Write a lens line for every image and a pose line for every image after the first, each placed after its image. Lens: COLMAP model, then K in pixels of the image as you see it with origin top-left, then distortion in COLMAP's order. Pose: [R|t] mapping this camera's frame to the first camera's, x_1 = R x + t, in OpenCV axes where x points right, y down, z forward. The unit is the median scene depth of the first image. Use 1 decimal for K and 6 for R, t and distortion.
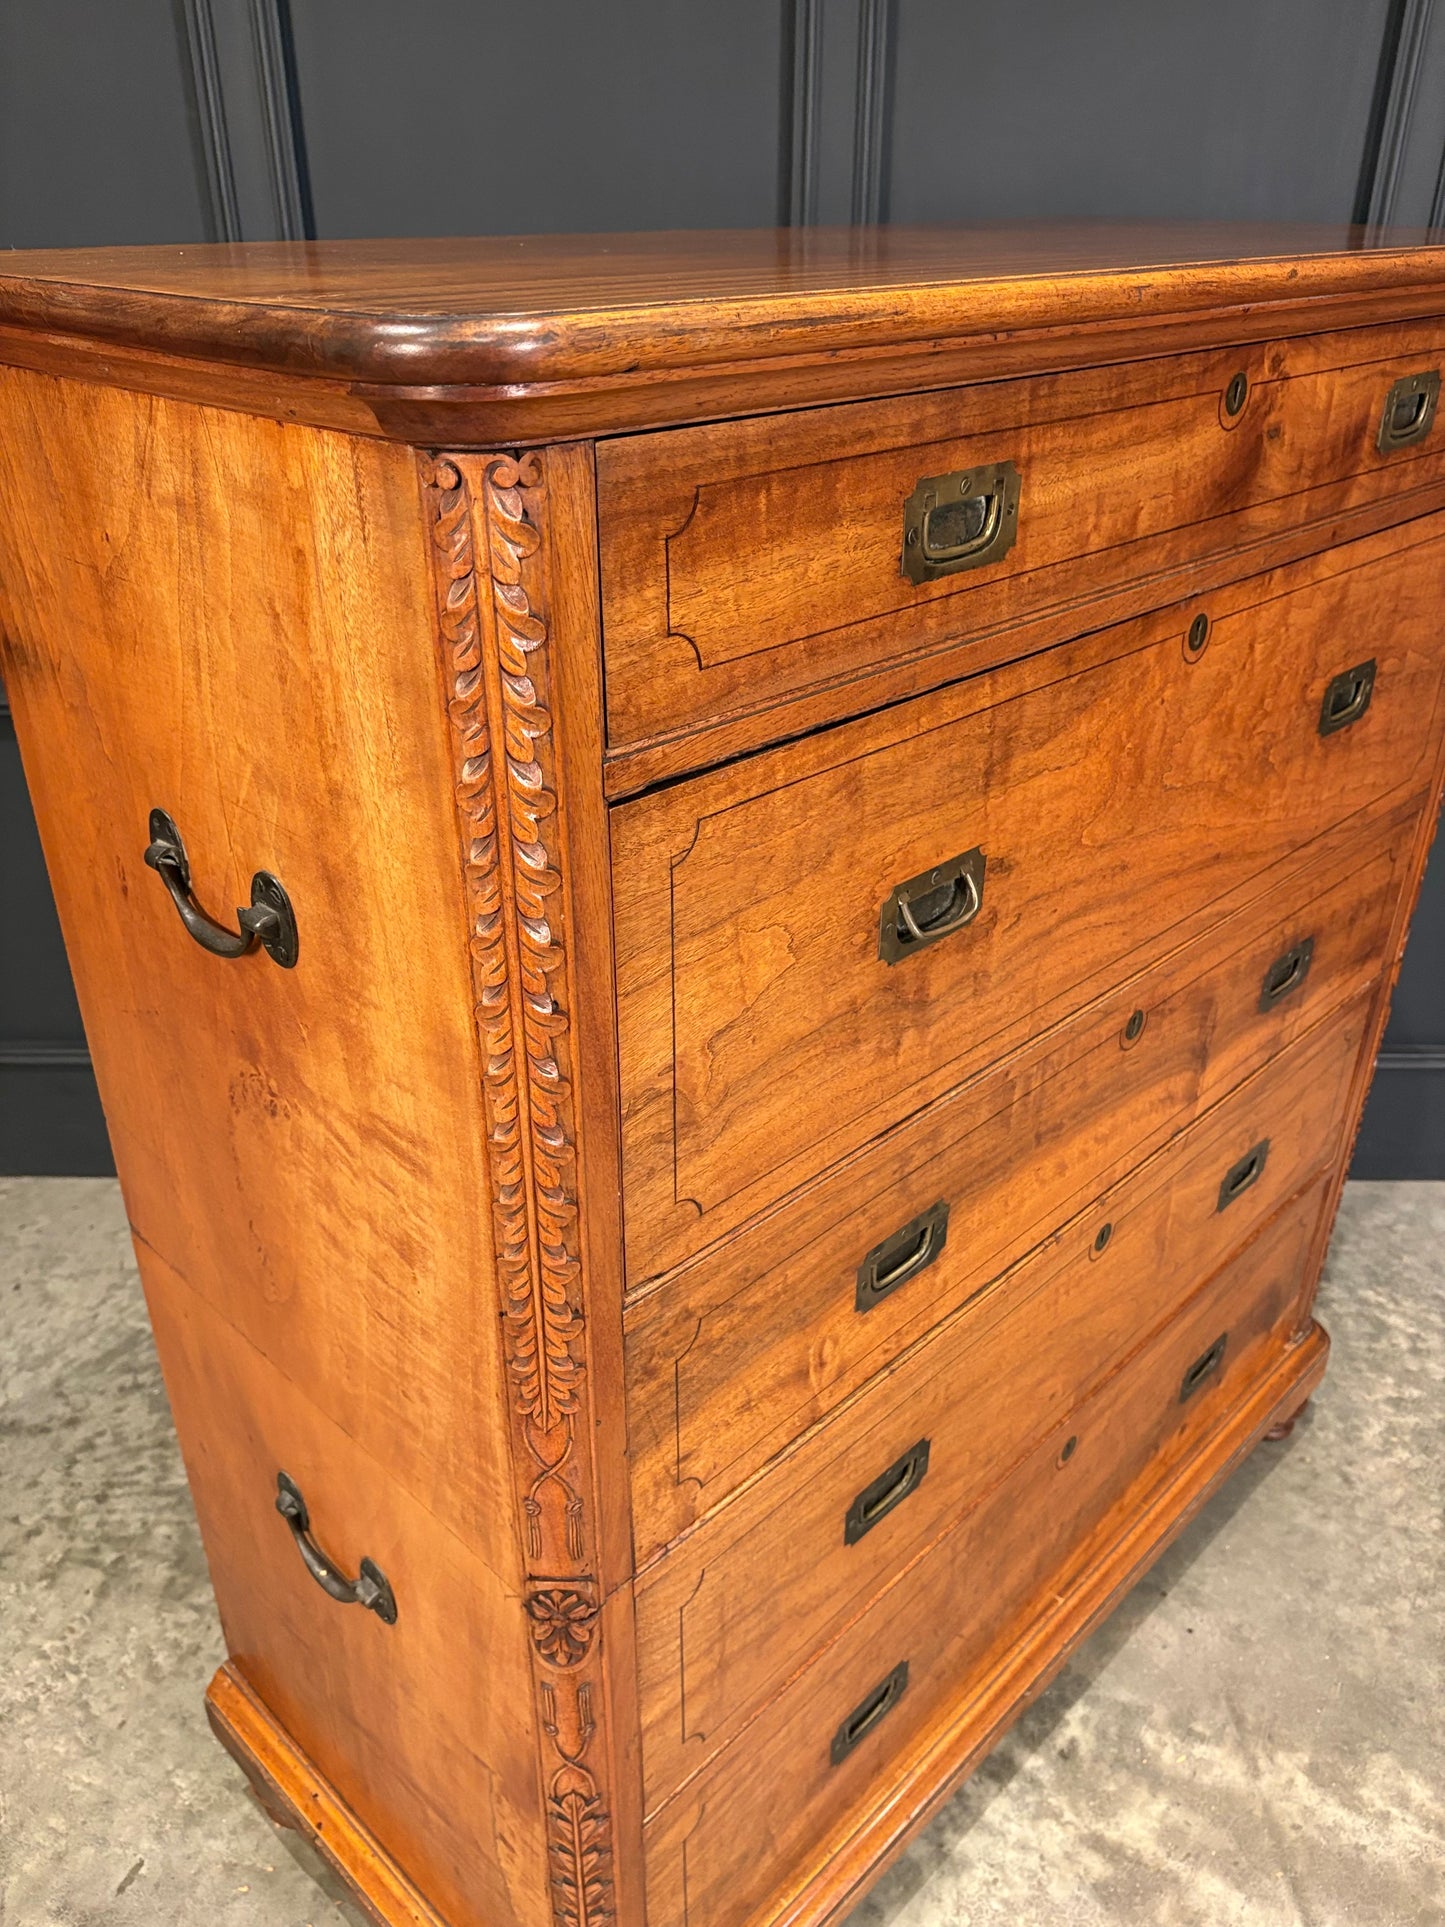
lens RADIAL K [[1474.4, 0, 744.2], [0, 1474.4, 986.0], [0, 0, 1]] dist [0.041807, -0.040691]
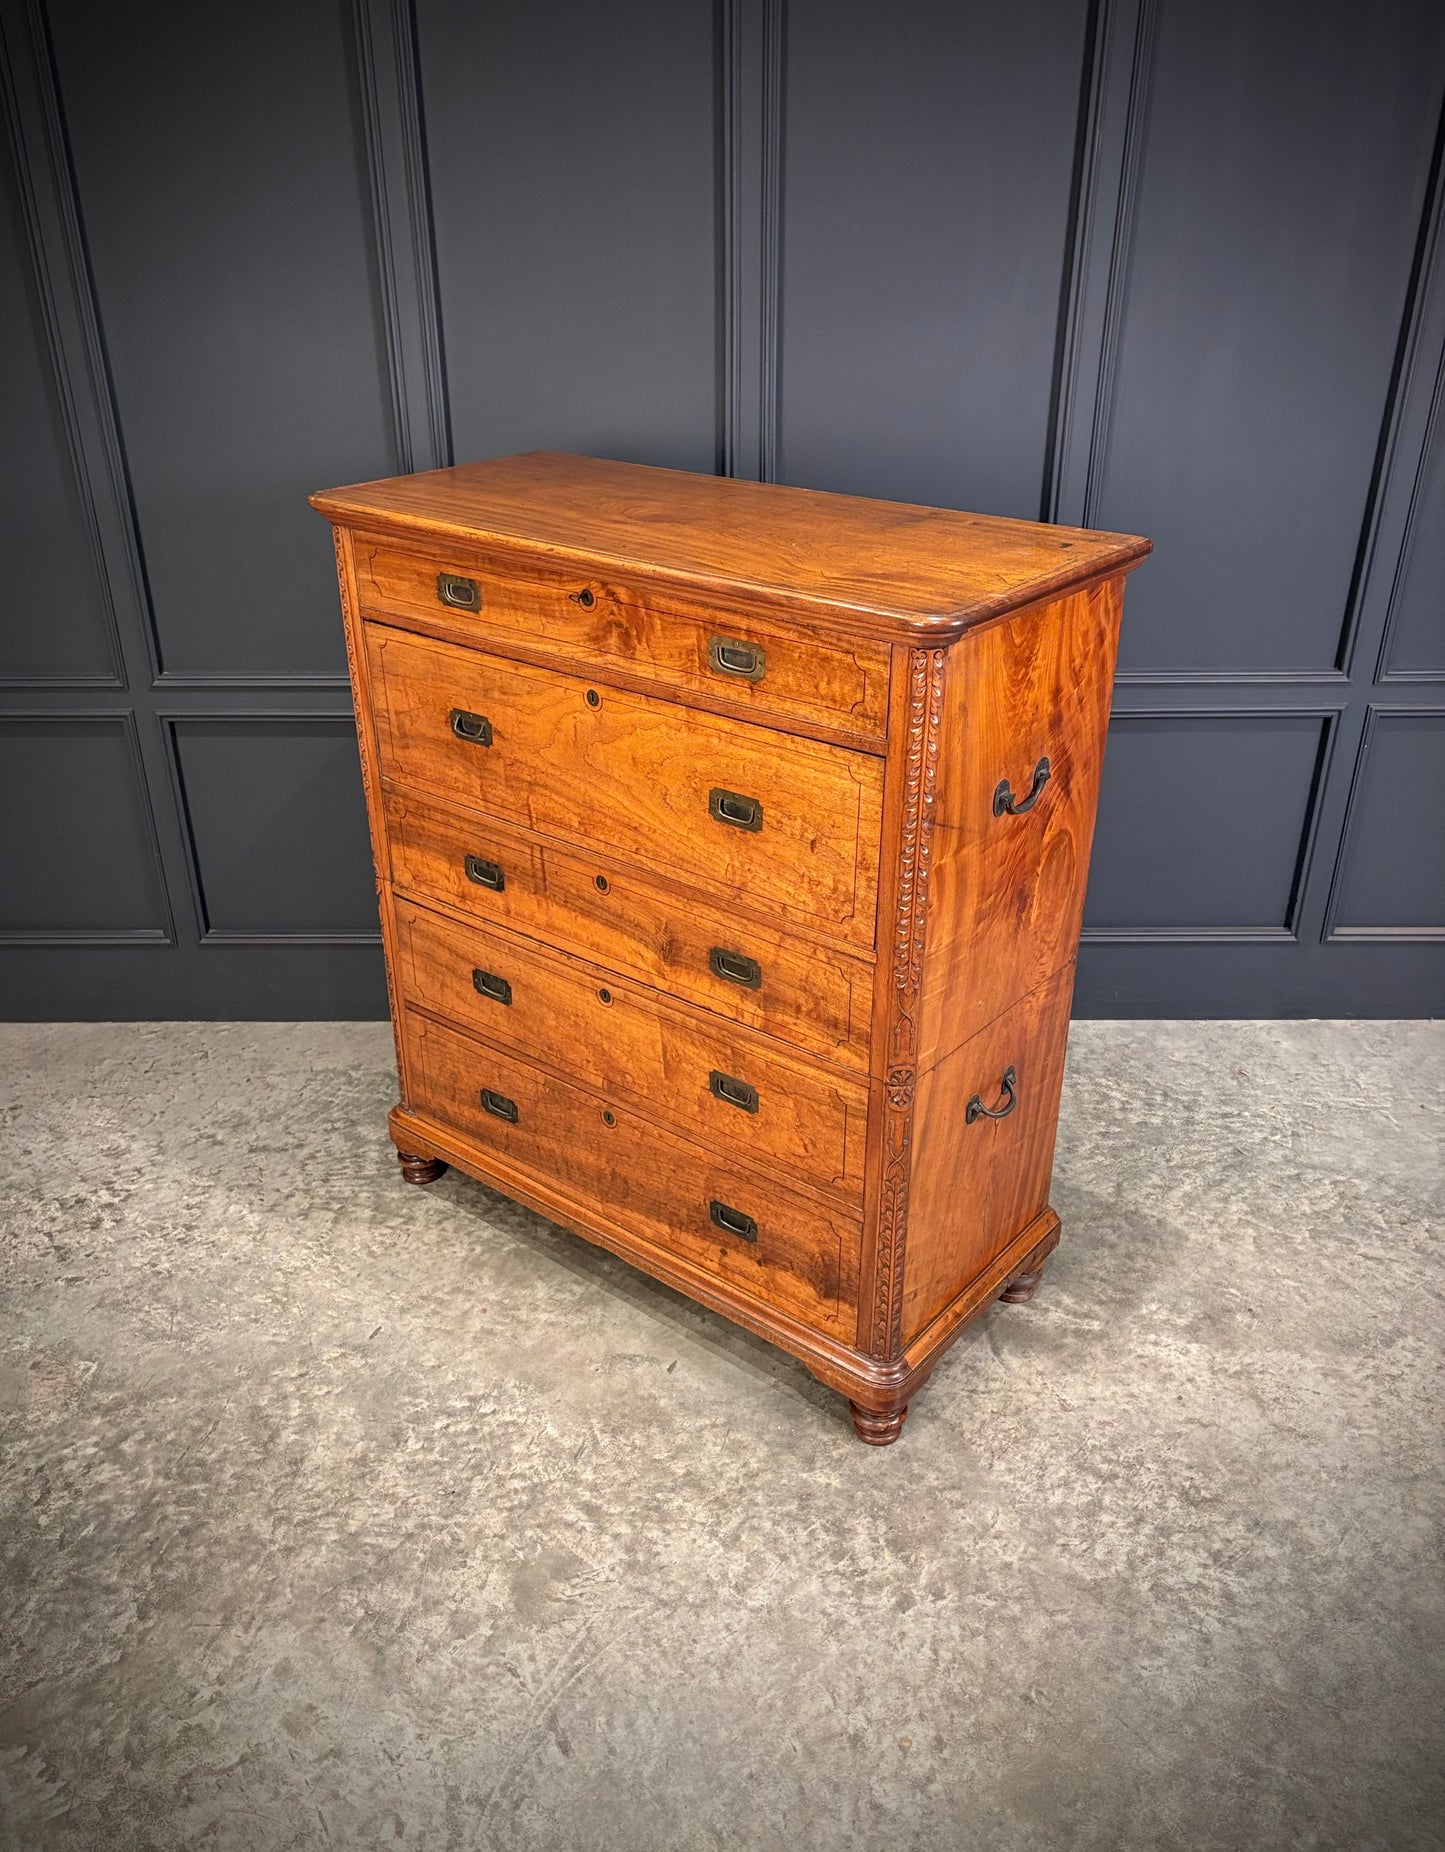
lens RADIAL K [[1520.5, 0, 706.2], [0, 1520.5, 960.2], [0, 0, 1]] dist [0.032041, -0.020538]
pose [[0.999812, -0.007040, -0.018089, 0.046043], [0.006724, 0.999824, -0.017497, 0.155665], [0.018209, 0.017372, 0.999683, -0.918560]]
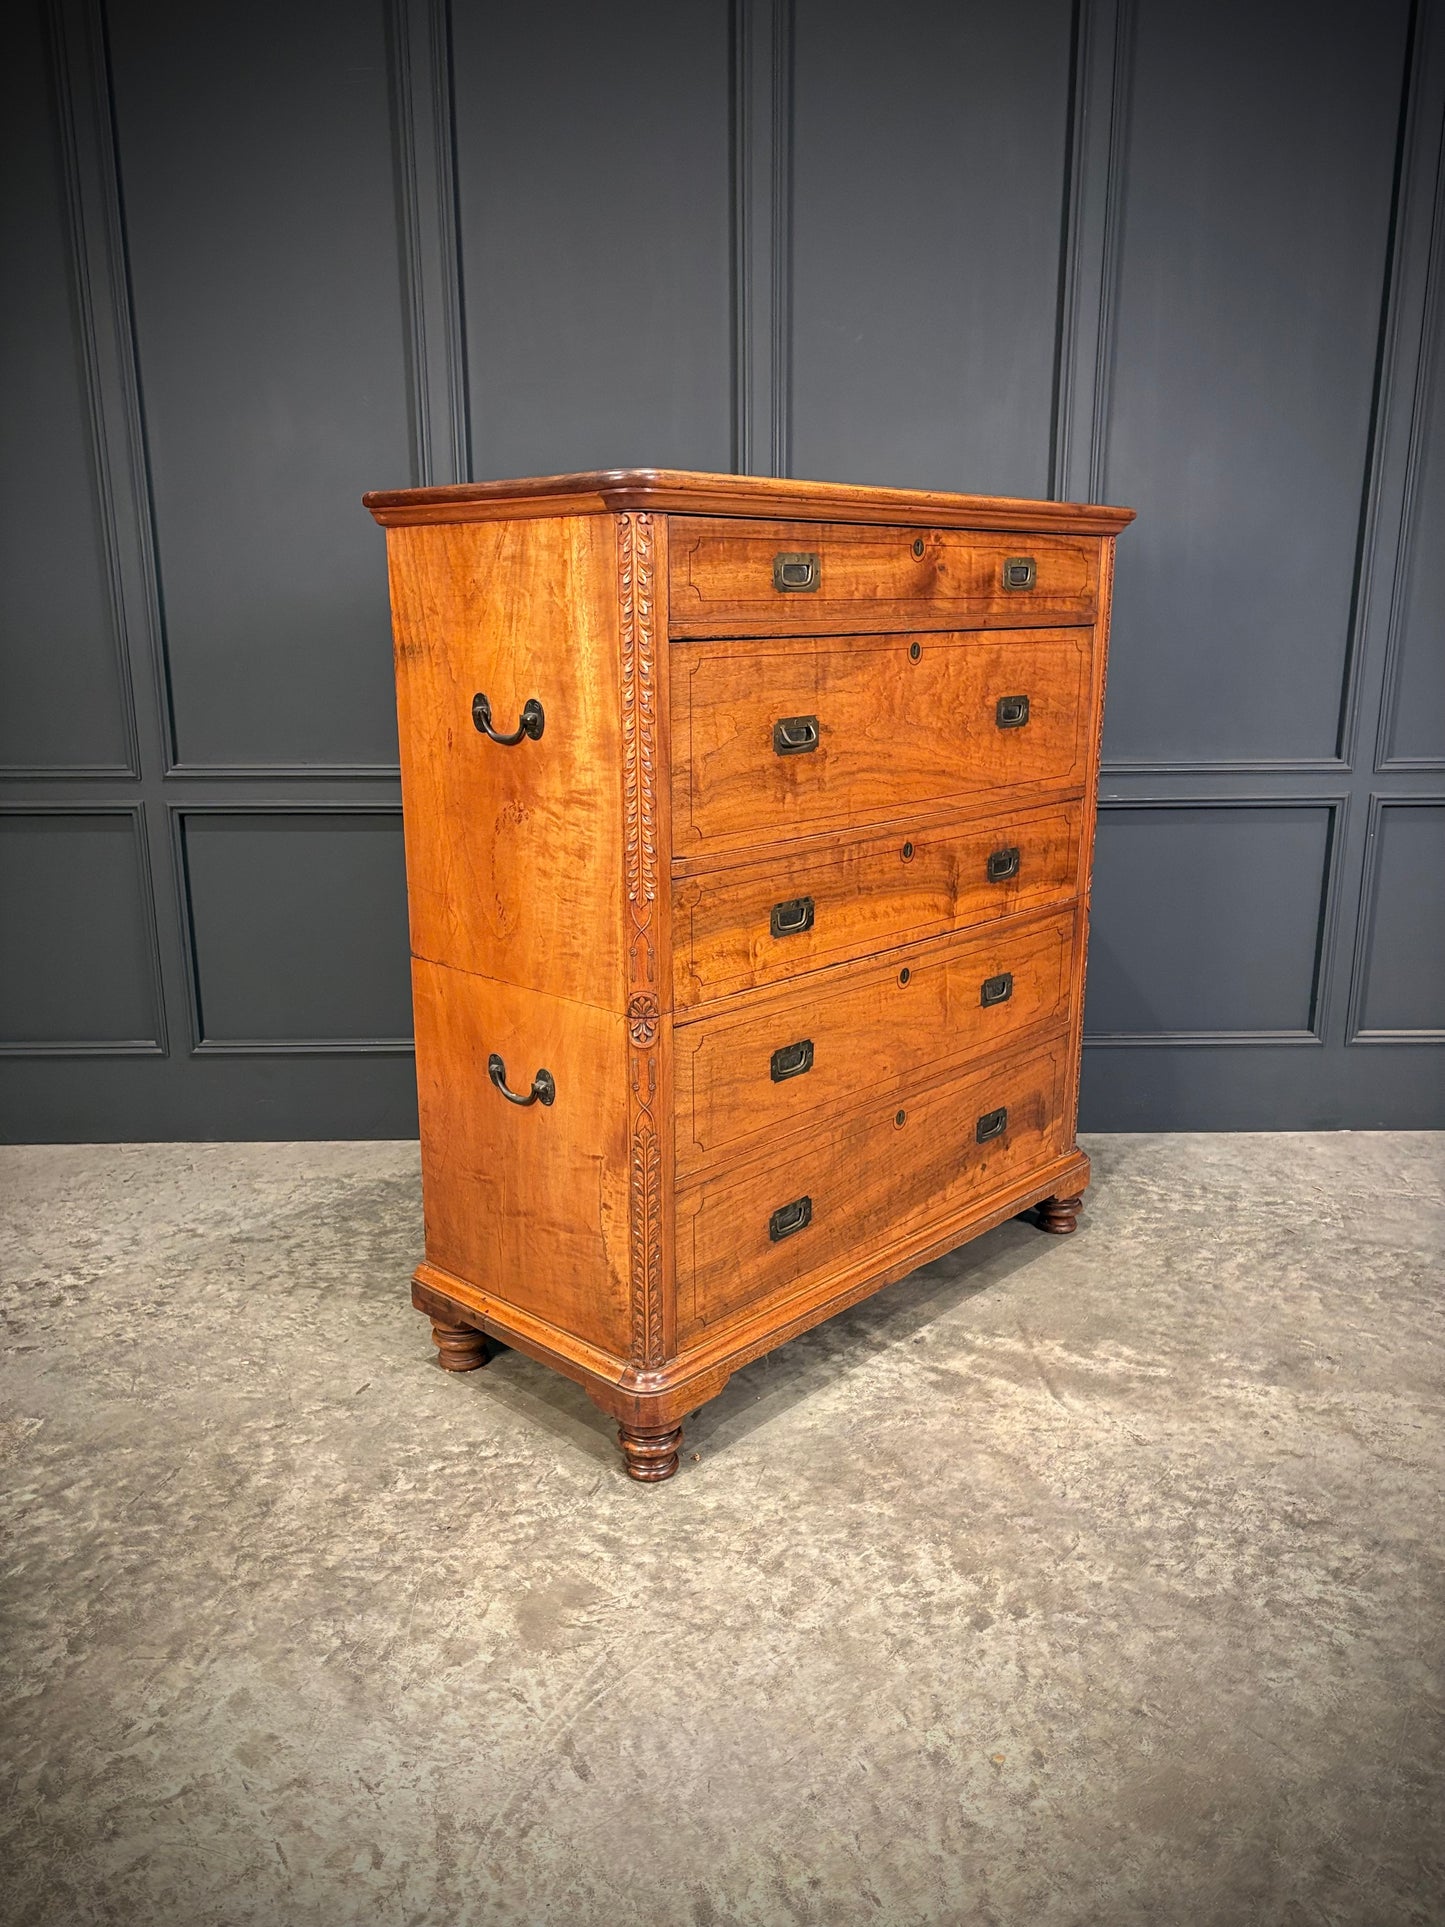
lens RADIAL K [[1474.4, 0, 722.6], [0, 1474.4, 975.9], [0, 0, 1]] dist [0.041807, -0.040691]
pose [[0.999859, -0.014718, 0.008105, -0.009479], [0.016272, 0.968425, -0.248773, 0.552628], [-0.004188, 0.248870, 0.968528, -0.733008]]
